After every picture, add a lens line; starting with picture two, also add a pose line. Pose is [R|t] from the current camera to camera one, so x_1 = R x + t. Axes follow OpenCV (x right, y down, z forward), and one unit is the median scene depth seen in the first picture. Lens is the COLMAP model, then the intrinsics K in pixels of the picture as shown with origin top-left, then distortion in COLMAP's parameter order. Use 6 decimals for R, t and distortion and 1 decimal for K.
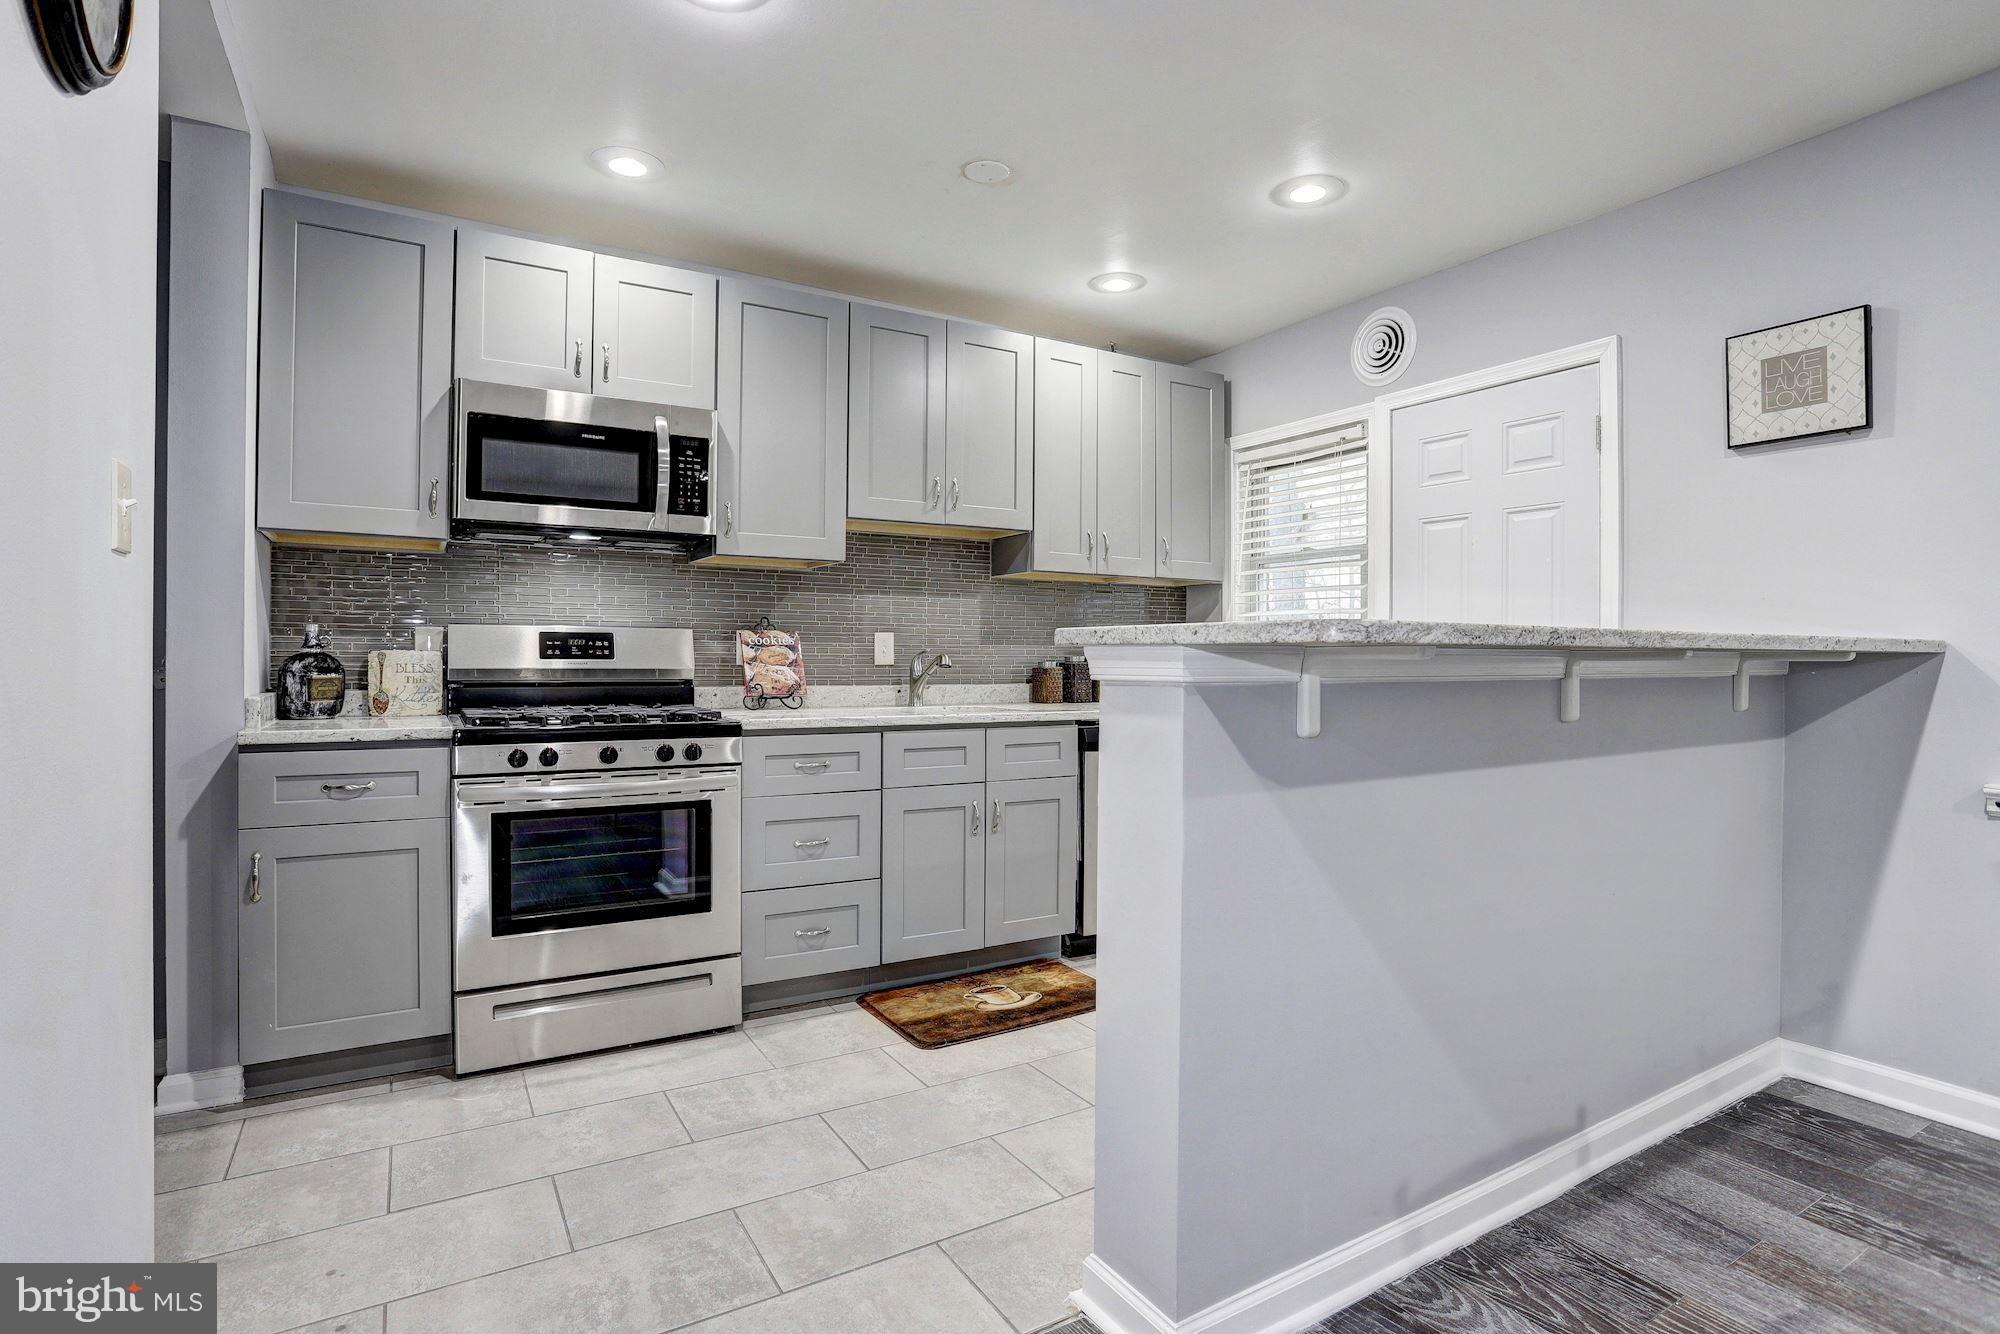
lens RADIAL K [[981.5, 0, 984.8], [0, 981.5, 662.1], [0, 0, 1]] dist [-0.066164, 0.026081]
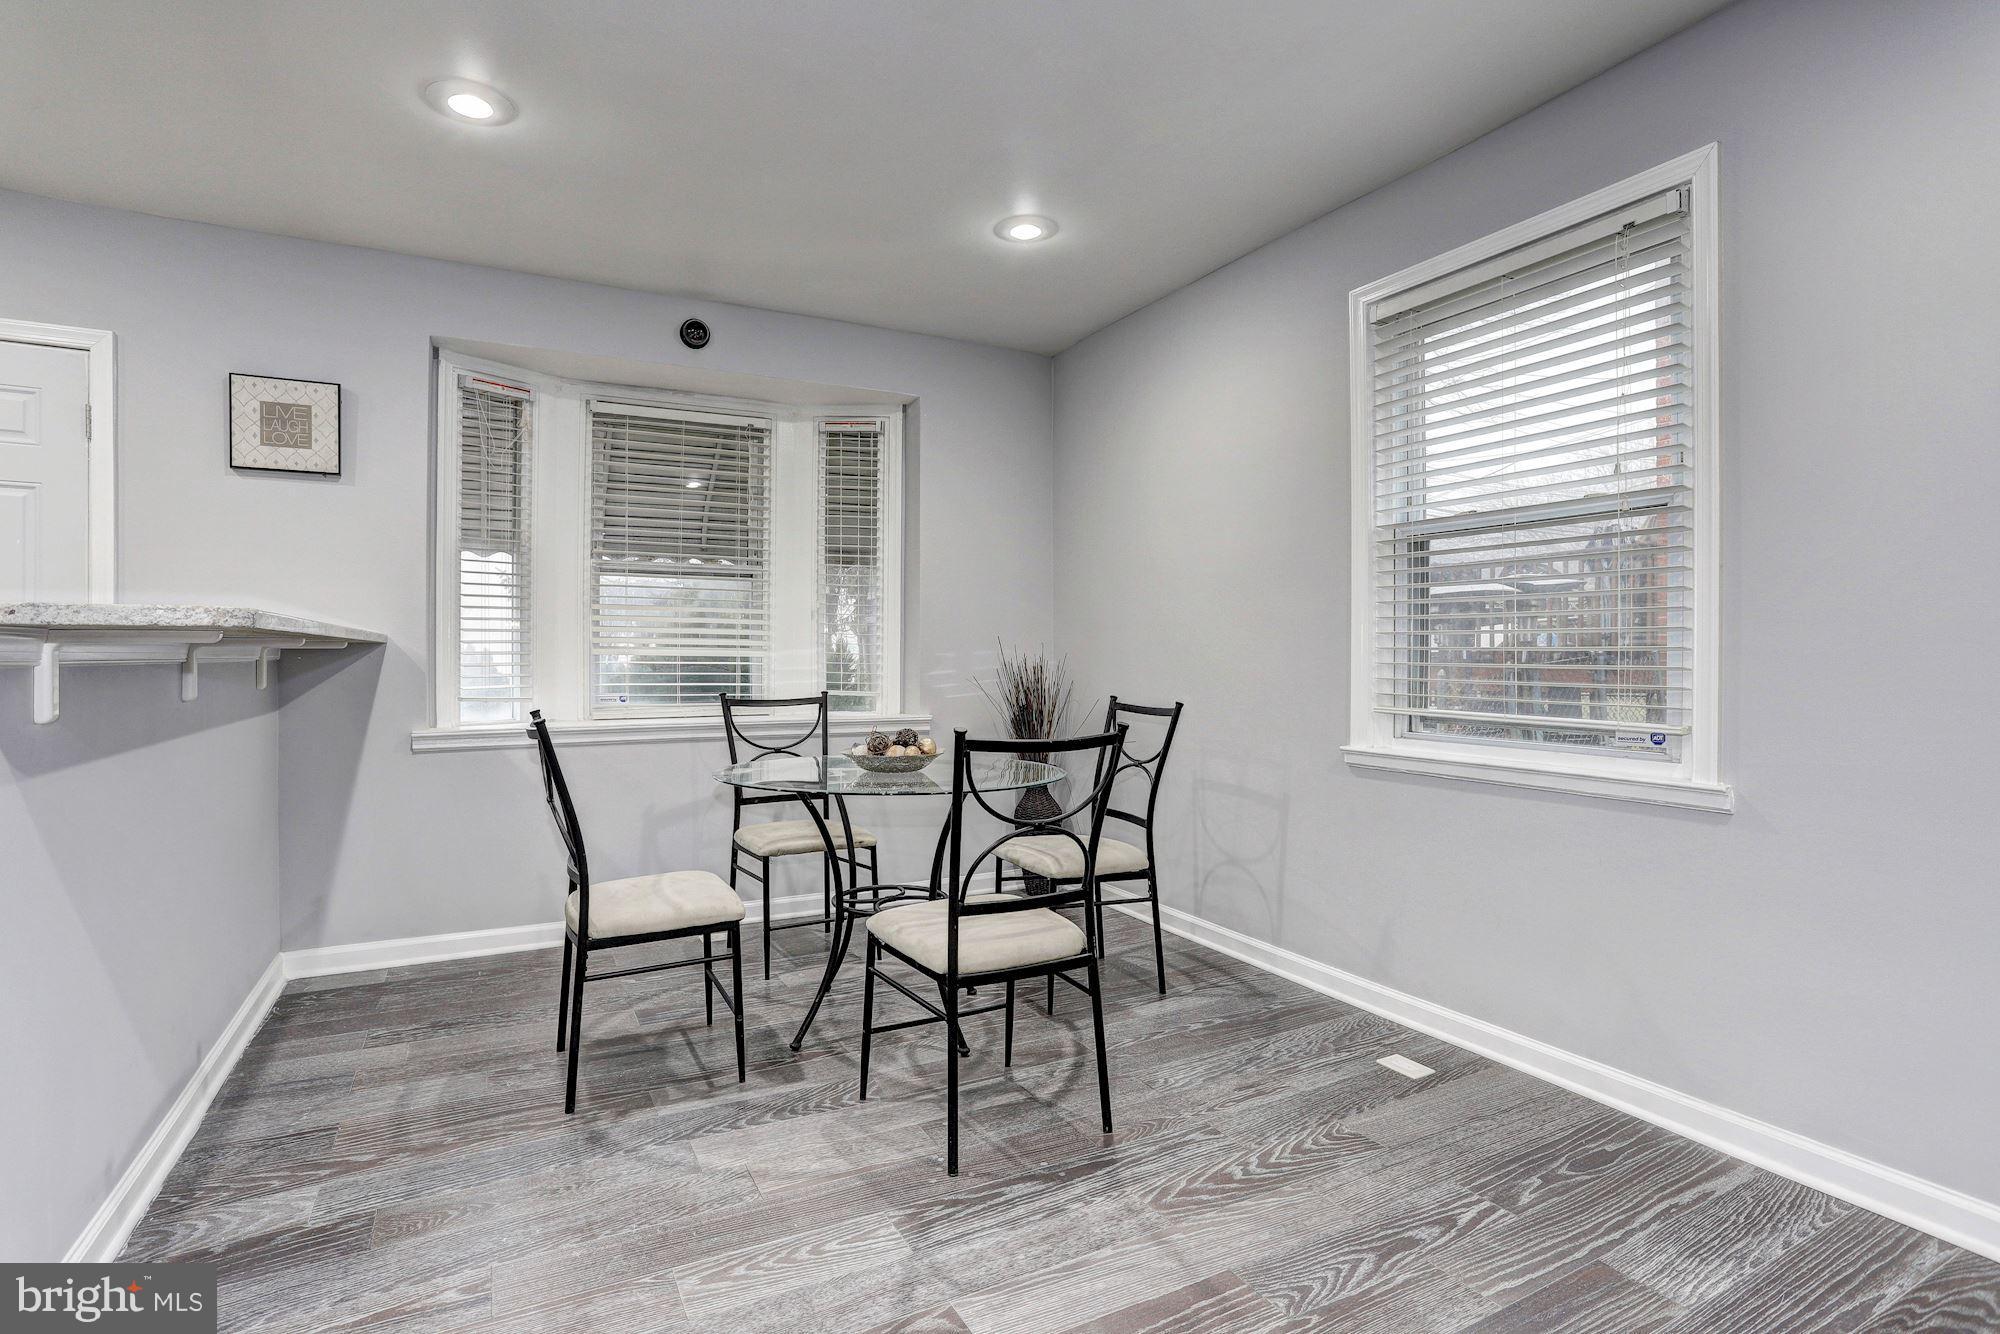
lens RADIAL K [[970.3, 0, 981.0], [0, 970.3, 663.1], [0, 0, 1]] dist [-0.066408, 0.030704]
pose [[0.052461, -0.012469, 0.998545, -0.281746], [0.004689, 0.999914, 0.012240, 0.005509], [-0.998612, 0.004040, 0.052514, 0.011870]]
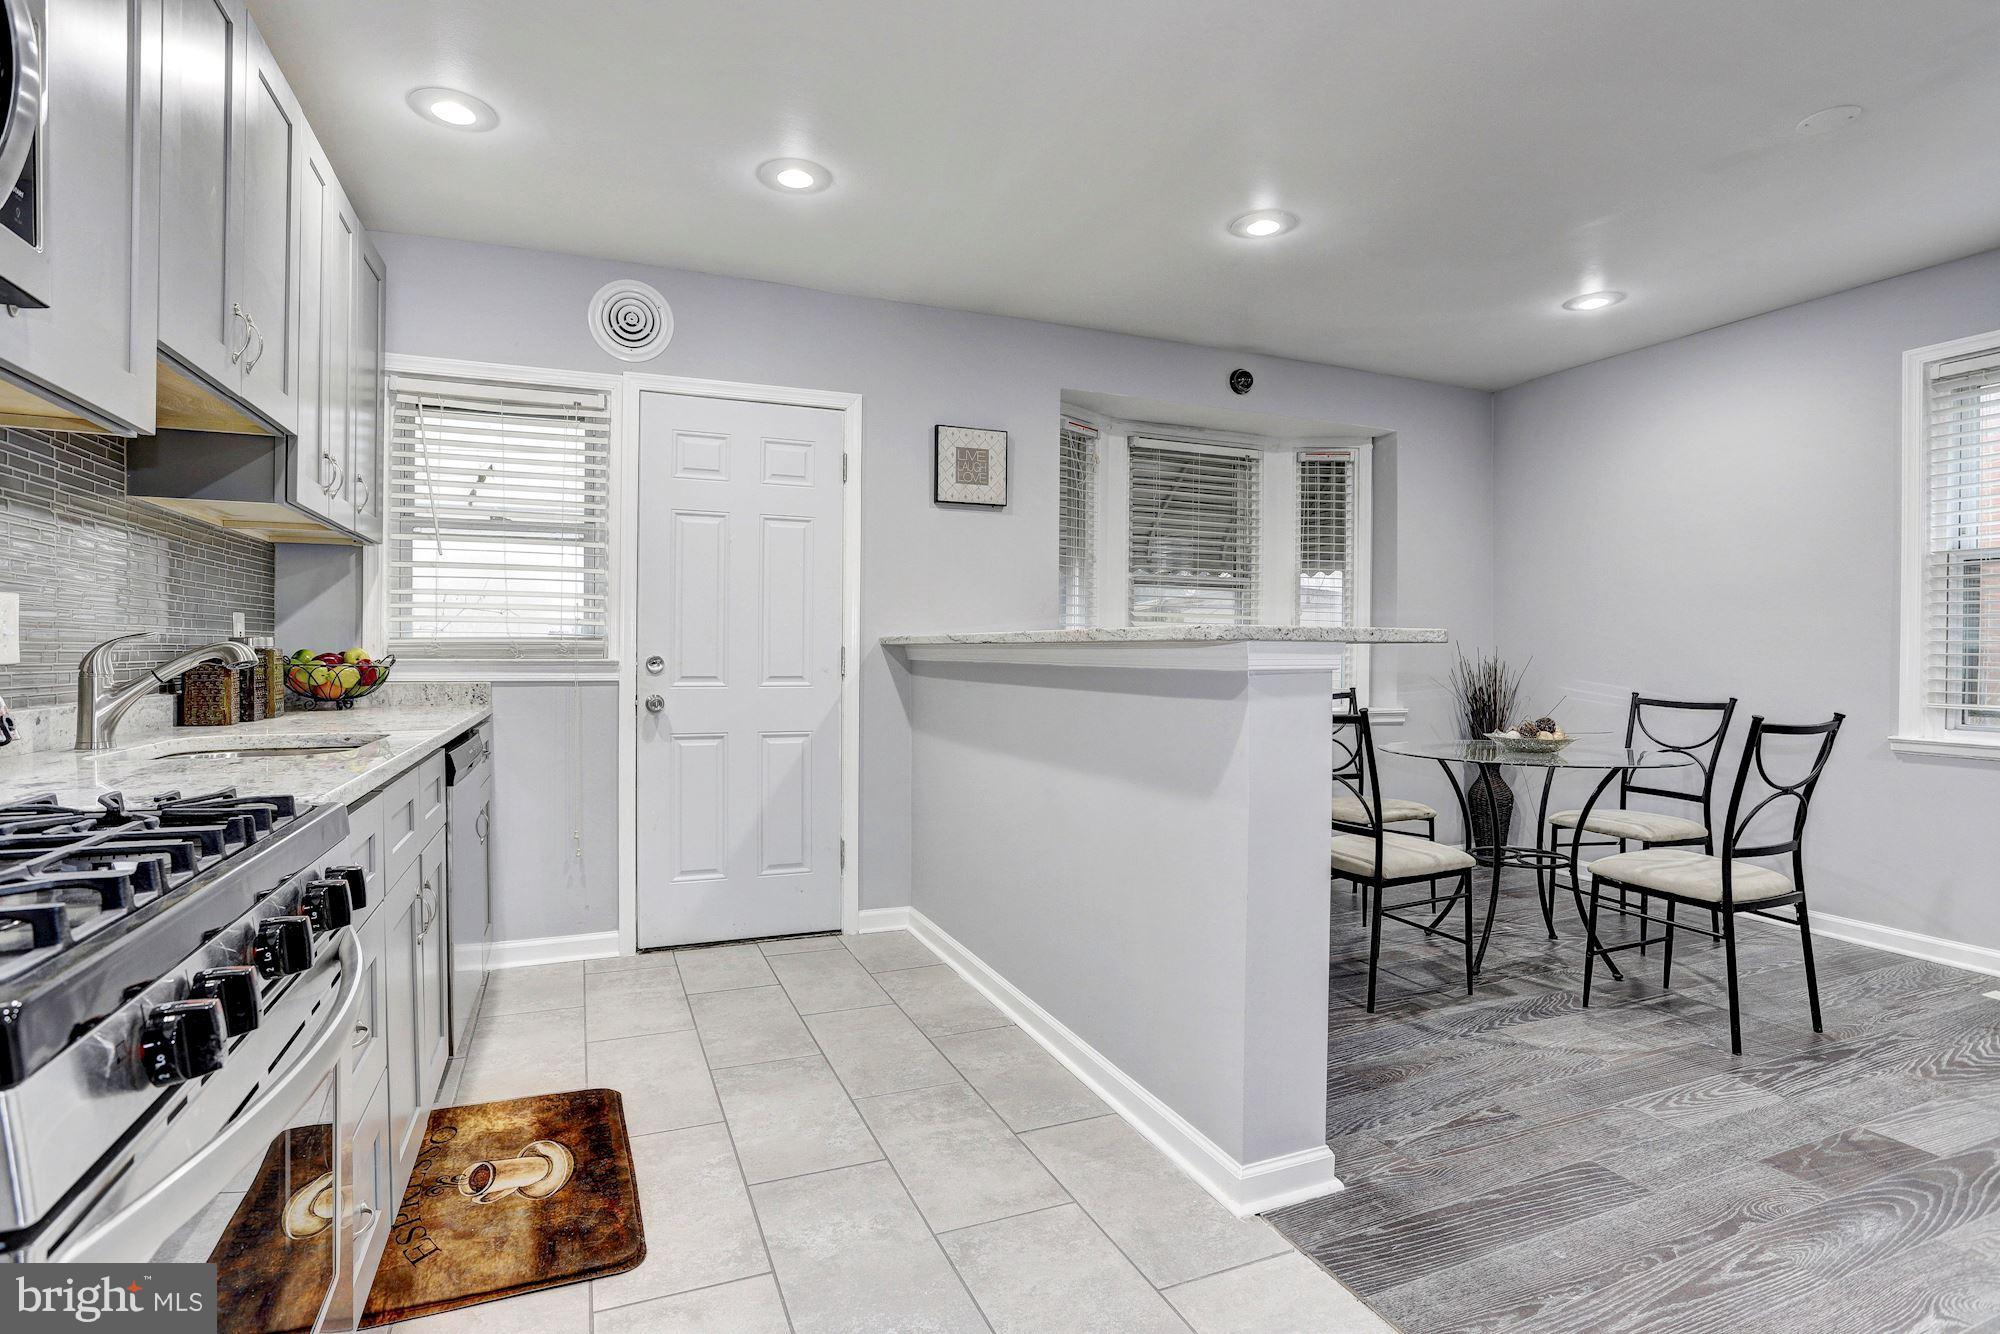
lens RADIAL K [[980.9, 0, 985.9], [0, 980.9, 662.5], [0, 0, 1]] dist [-0.062311, 0.027469]
pose [[0.140659, -0.015682, 0.989934, -0.571910], [0.001309, 0.999877, 0.015654, -0.005120], [-0.990057, -0.000906, 0.140662, 0.610534]]
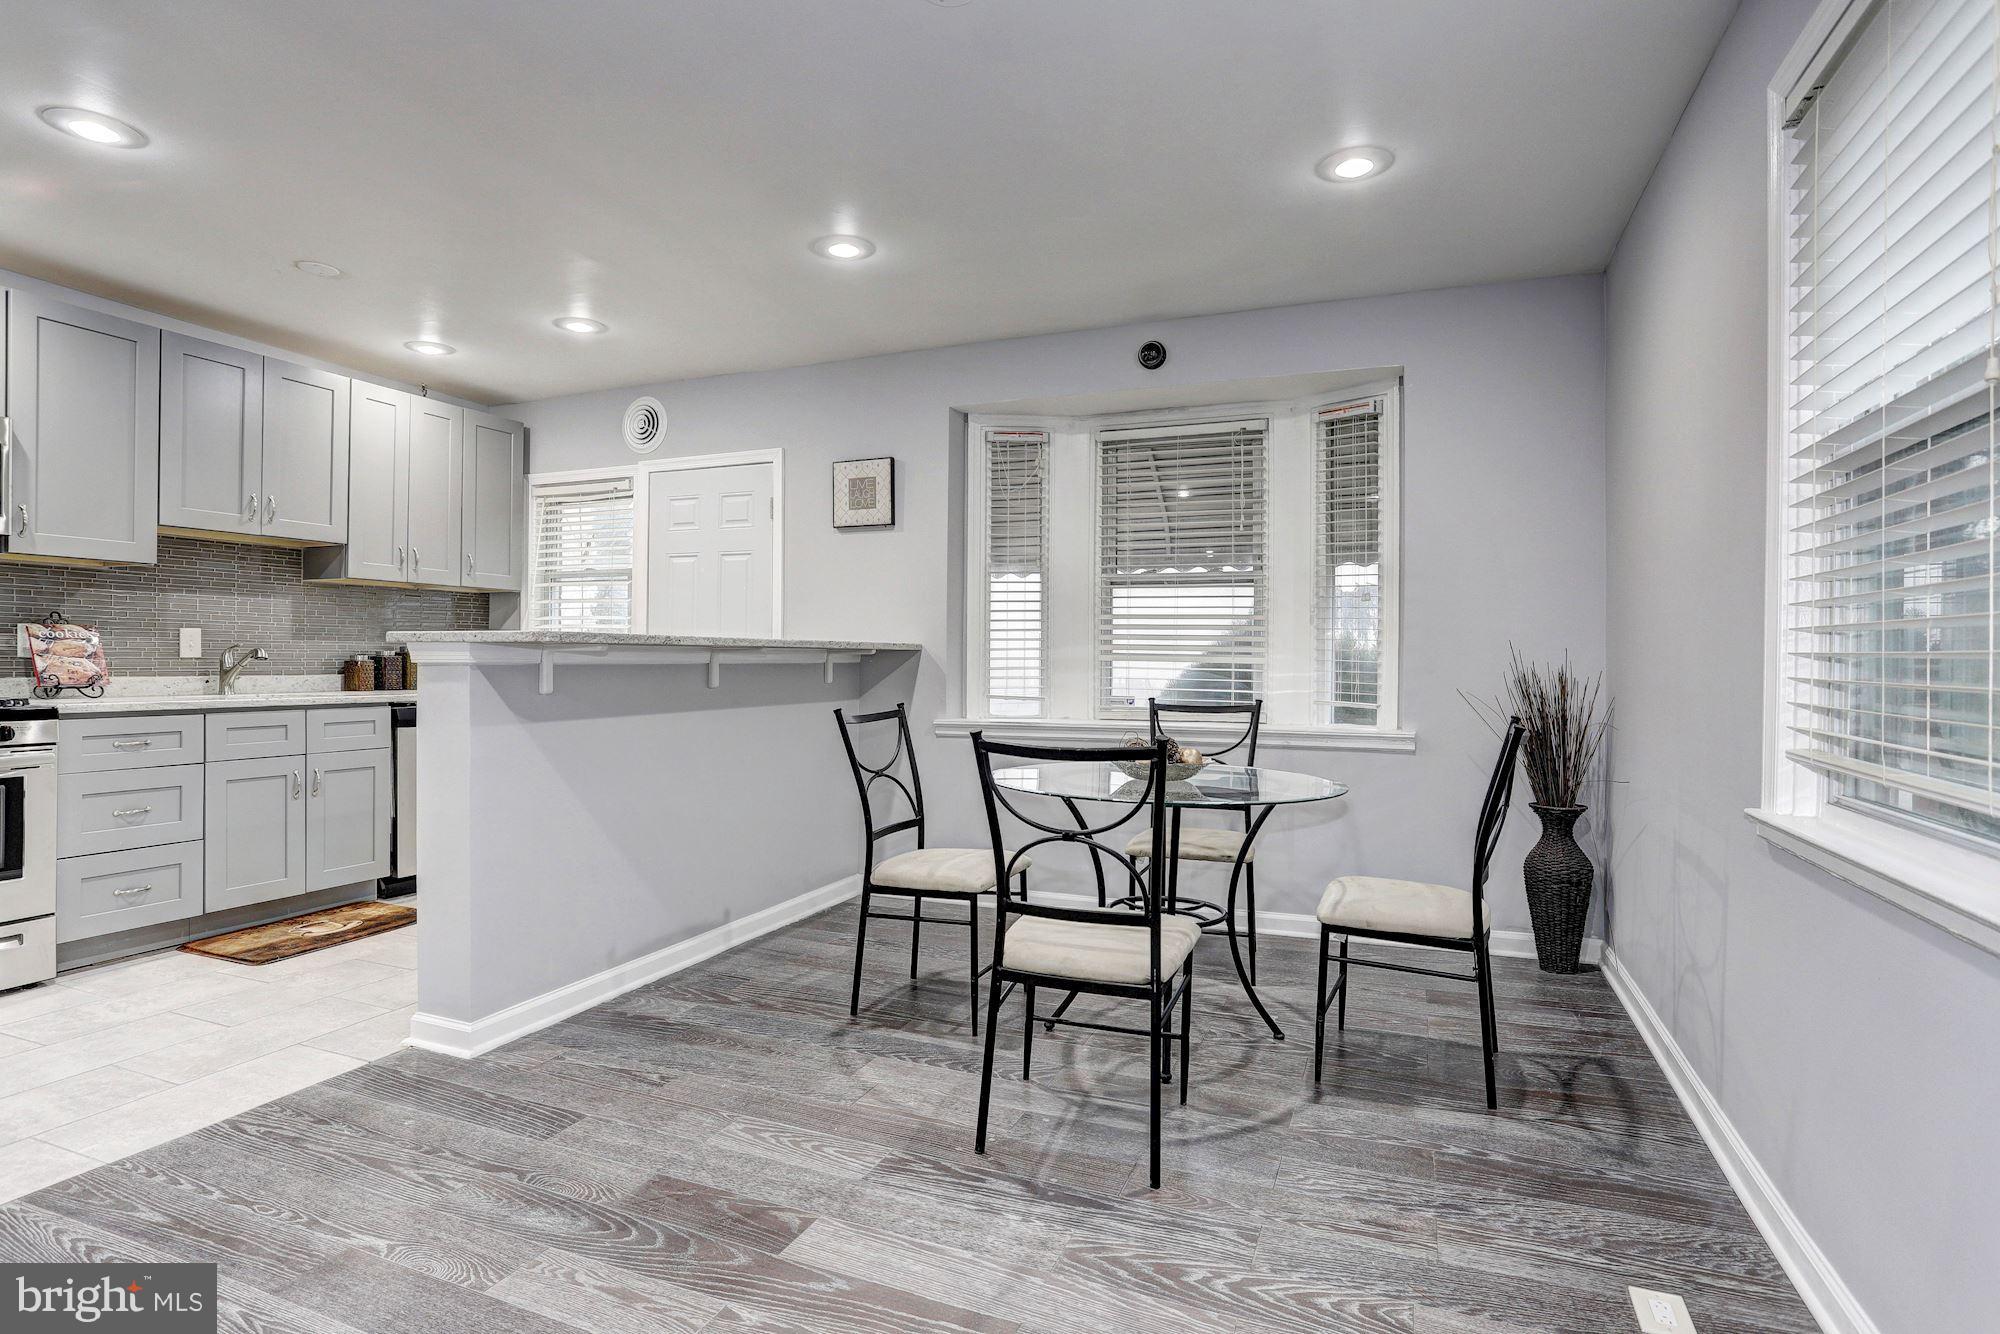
lens RADIAL K [[1018.7, 0, 985.5], [0, 1018.7, 664.0], [0, 0, 1]] dist [-0.066542, 0.032994]
pose [[0.798856, -0.001847, 0.601519, -0.071110], [0.000080, 0.999996, 0.002965, 0.008284], [-0.601522, -0.002320, 0.798853, -0.507538]]
